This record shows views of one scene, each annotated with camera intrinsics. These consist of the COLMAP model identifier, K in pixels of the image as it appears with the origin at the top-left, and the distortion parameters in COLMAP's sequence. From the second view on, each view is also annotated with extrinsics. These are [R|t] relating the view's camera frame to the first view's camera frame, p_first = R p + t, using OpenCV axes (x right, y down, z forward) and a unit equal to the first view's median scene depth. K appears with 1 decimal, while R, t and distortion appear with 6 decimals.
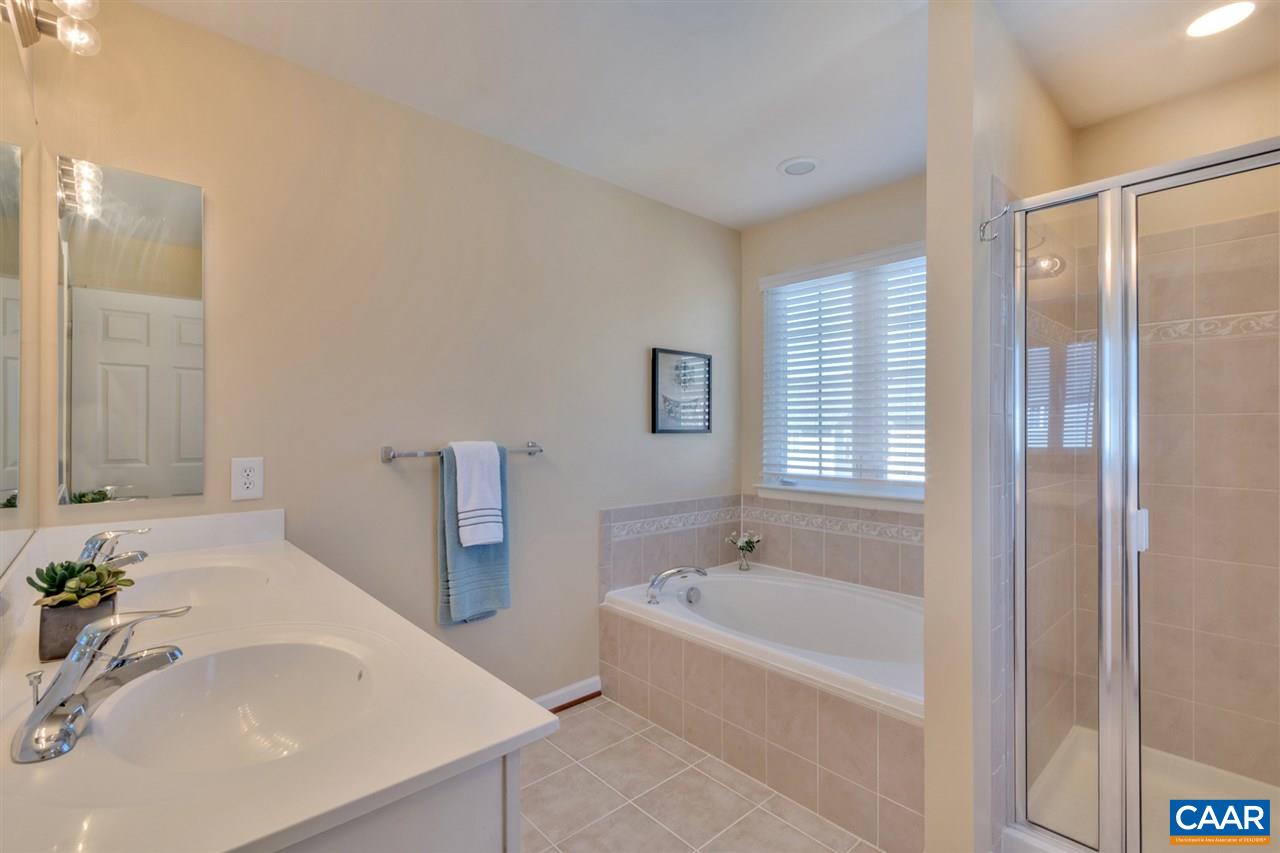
lens RADIAL K [[578.4, 0, 638.8], [0, 578.4, 430.4], [0, 0, 1]] dist [-0.006090, -0.000252]
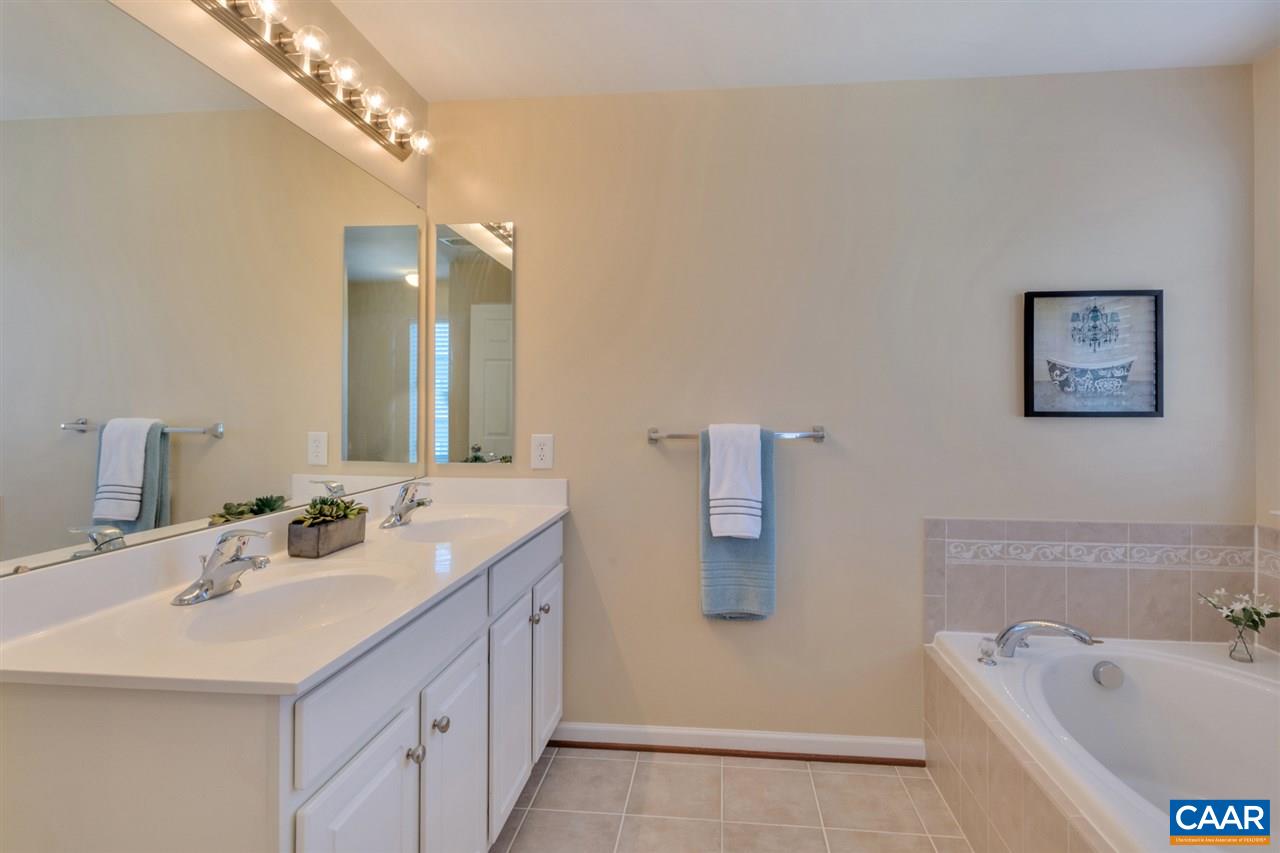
lens RADIAL K [[650.7, 0, 657.3], [0, 650.7, 395.2], [0, 0, 1]] dist [-0.001288, 0.000345]
pose [[0.667431, -0.012039, -0.744574, 0.328113], [-0.000904, 0.999855, -0.016976, -0.007694], [0.744671, 0.012003, 0.667324, 0.172304]]
